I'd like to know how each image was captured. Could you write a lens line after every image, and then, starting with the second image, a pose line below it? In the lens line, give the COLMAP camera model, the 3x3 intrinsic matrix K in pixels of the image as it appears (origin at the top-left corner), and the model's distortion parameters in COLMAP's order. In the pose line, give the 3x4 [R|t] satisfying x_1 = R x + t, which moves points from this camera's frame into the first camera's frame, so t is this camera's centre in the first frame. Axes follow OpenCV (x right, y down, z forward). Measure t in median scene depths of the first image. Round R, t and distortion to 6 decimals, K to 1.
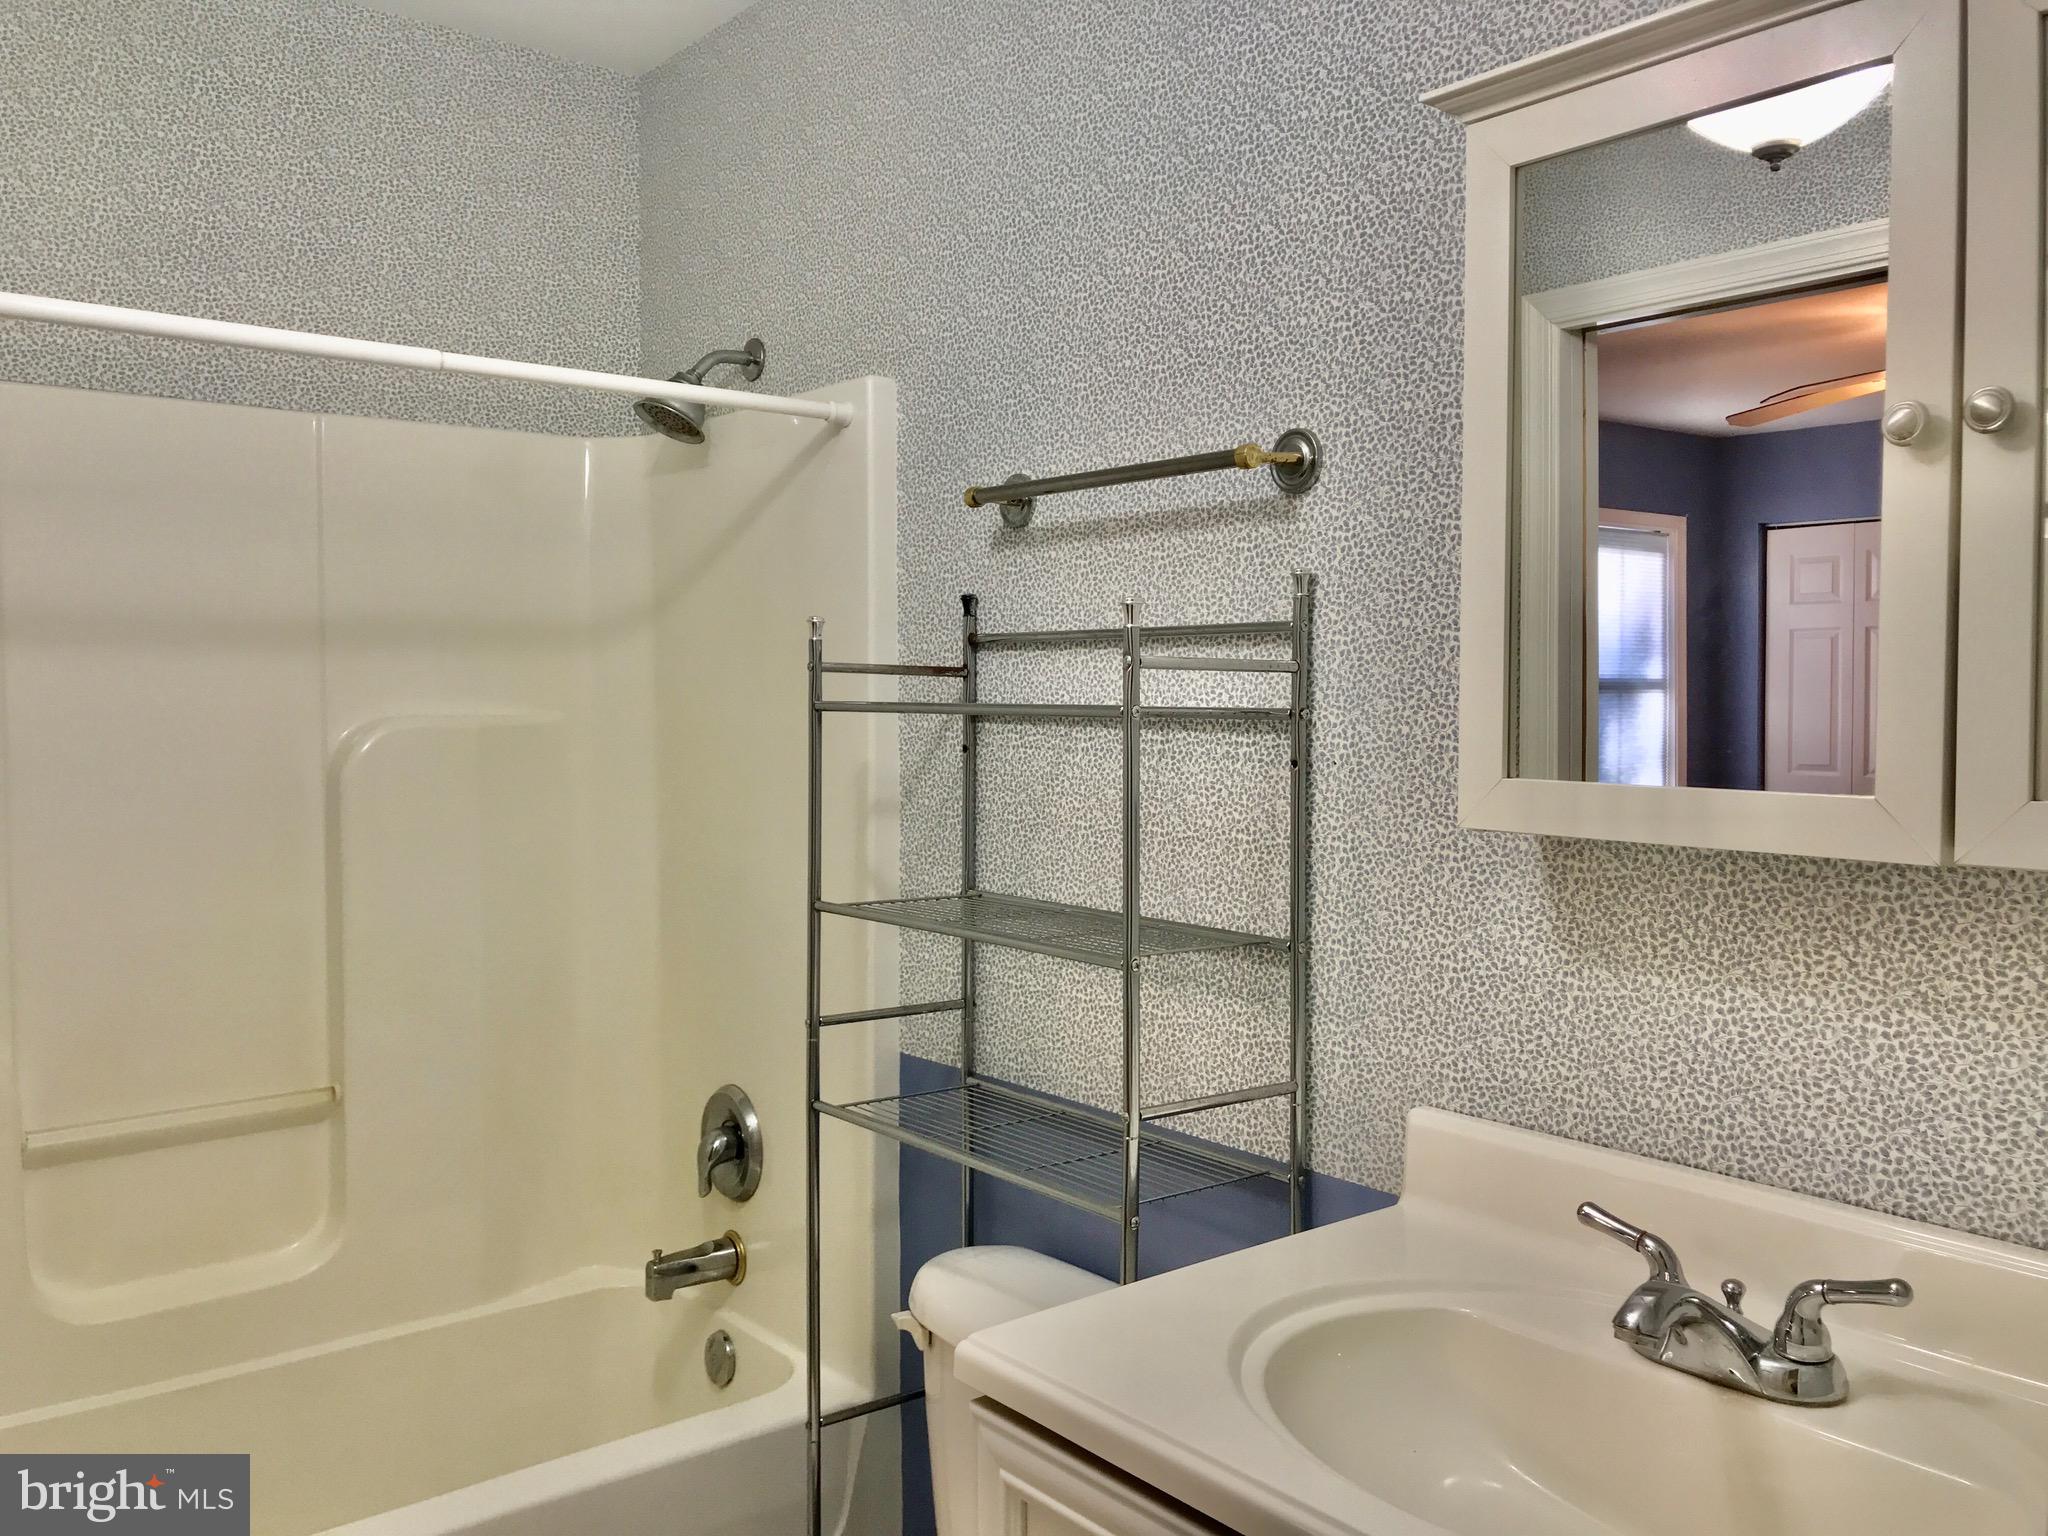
lens RADIAL K [[1685.6, 0, 1017.1], [0, 1685.6, 746.3], [0, 0, 1]] dist [0.043799, -0.044371]
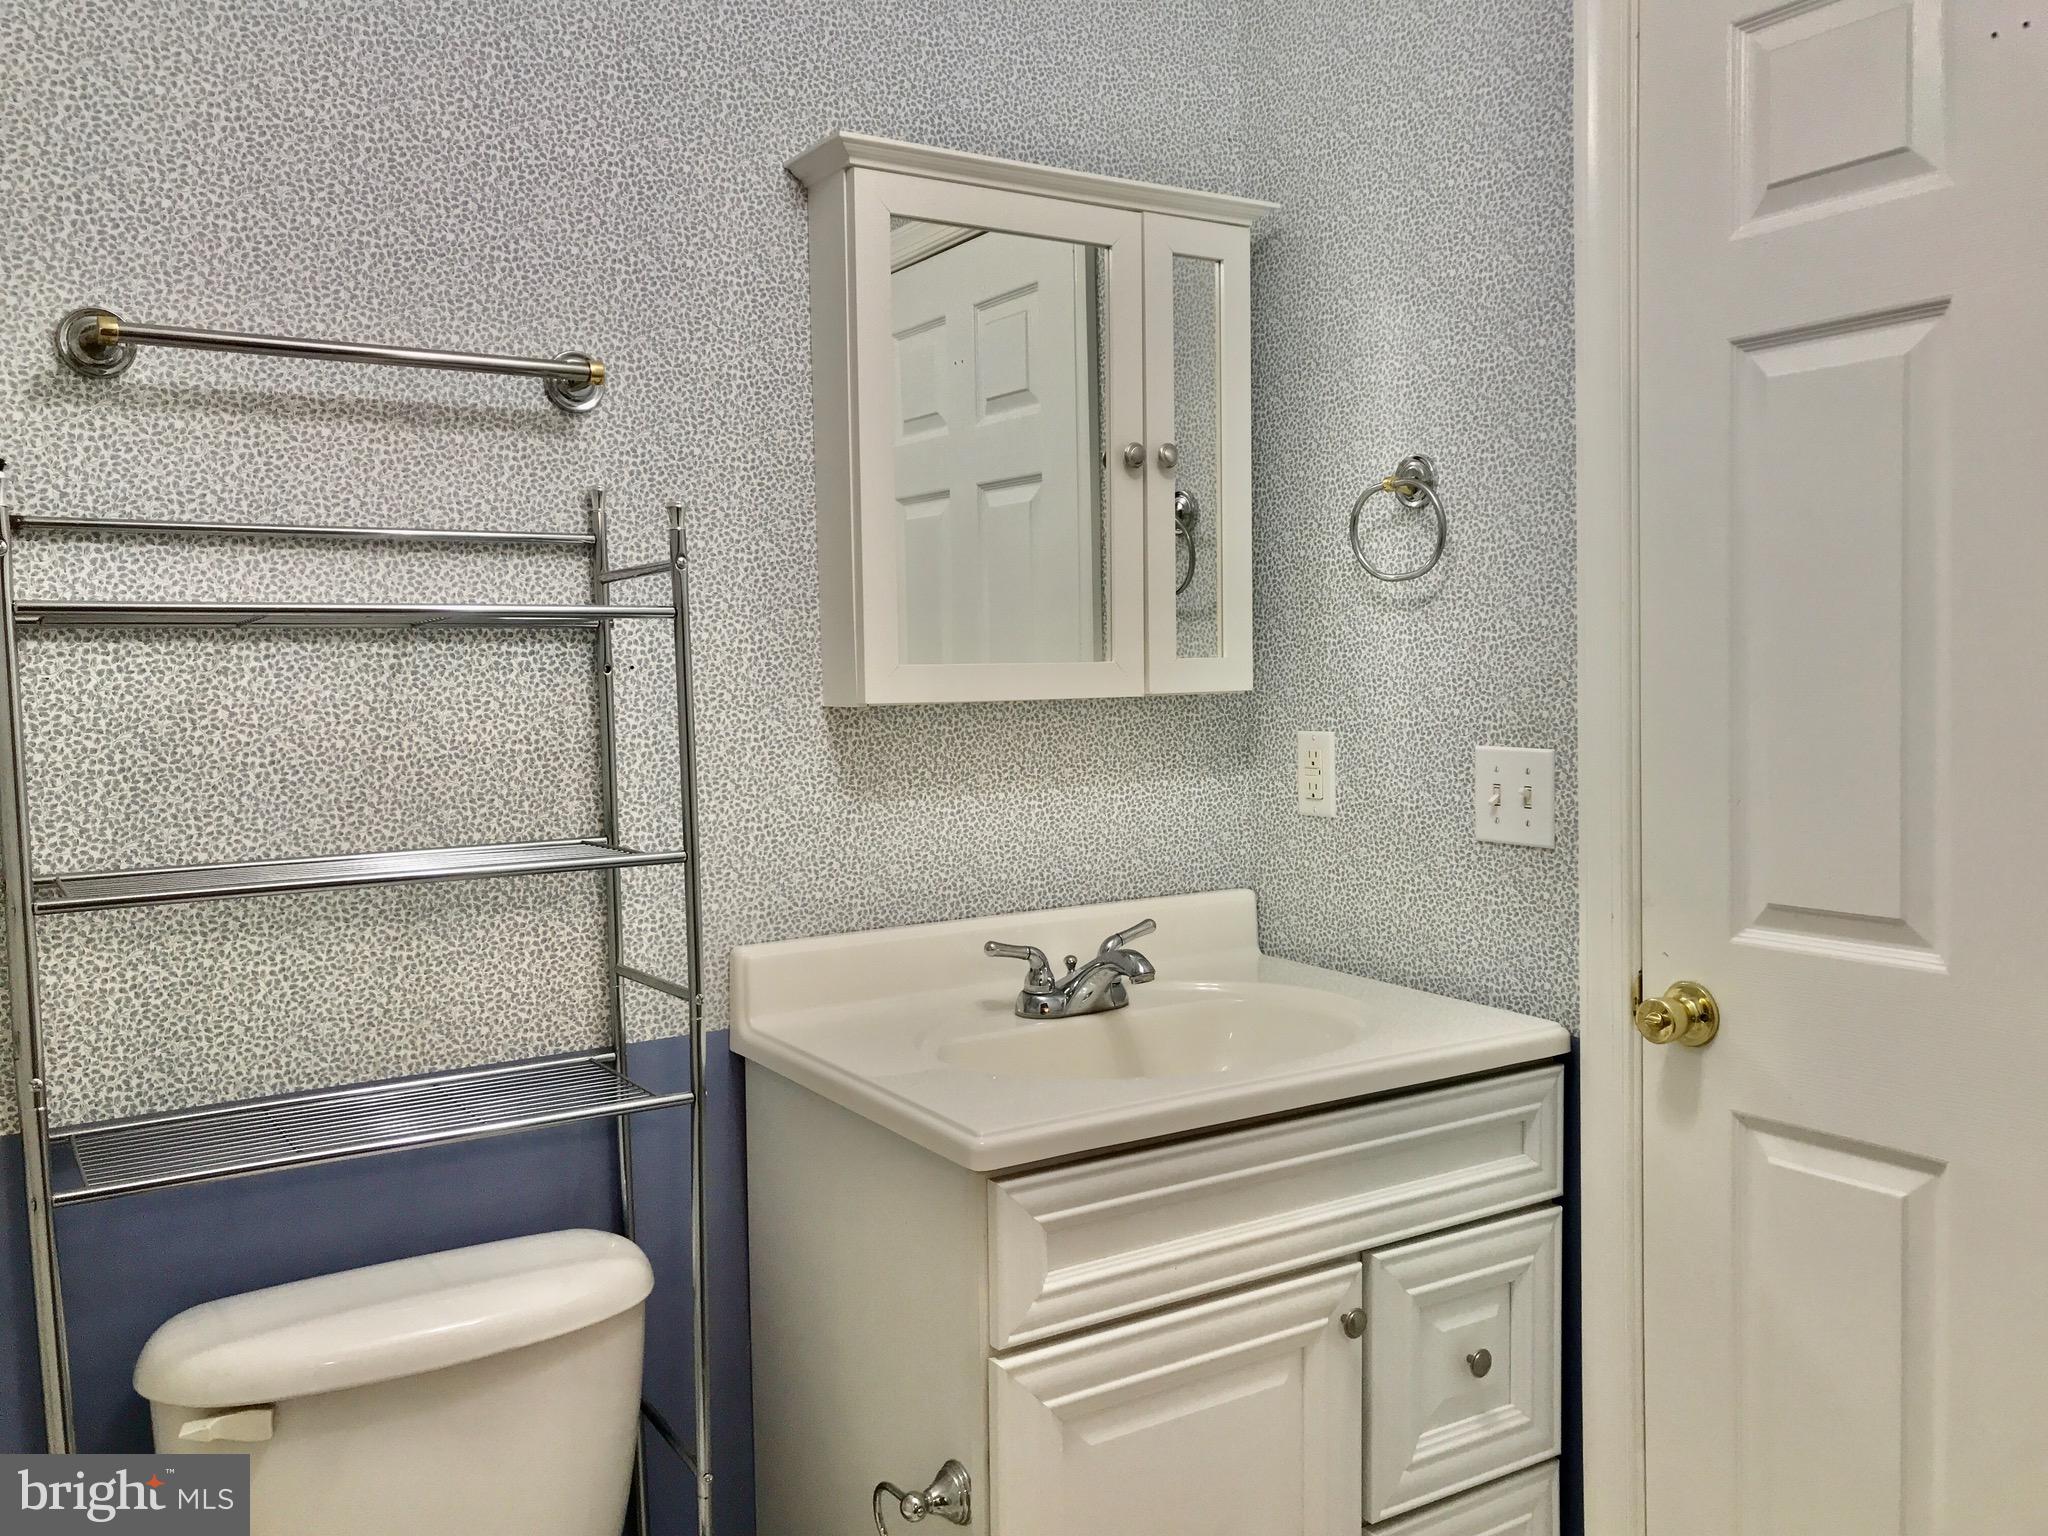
lens RADIAL K [[1685.6, 0, 1018.0], [0, 1685.6, 777.2], [0, 0, 1]] dist [0.043799, -0.044371]
pose [[0.096198, -0.064745, 0.993254, -0.864688], [0.052324, 0.996831, 0.059910, 0.027684], [-0.993986, 0.046208, 0.099281, 0.626857]]
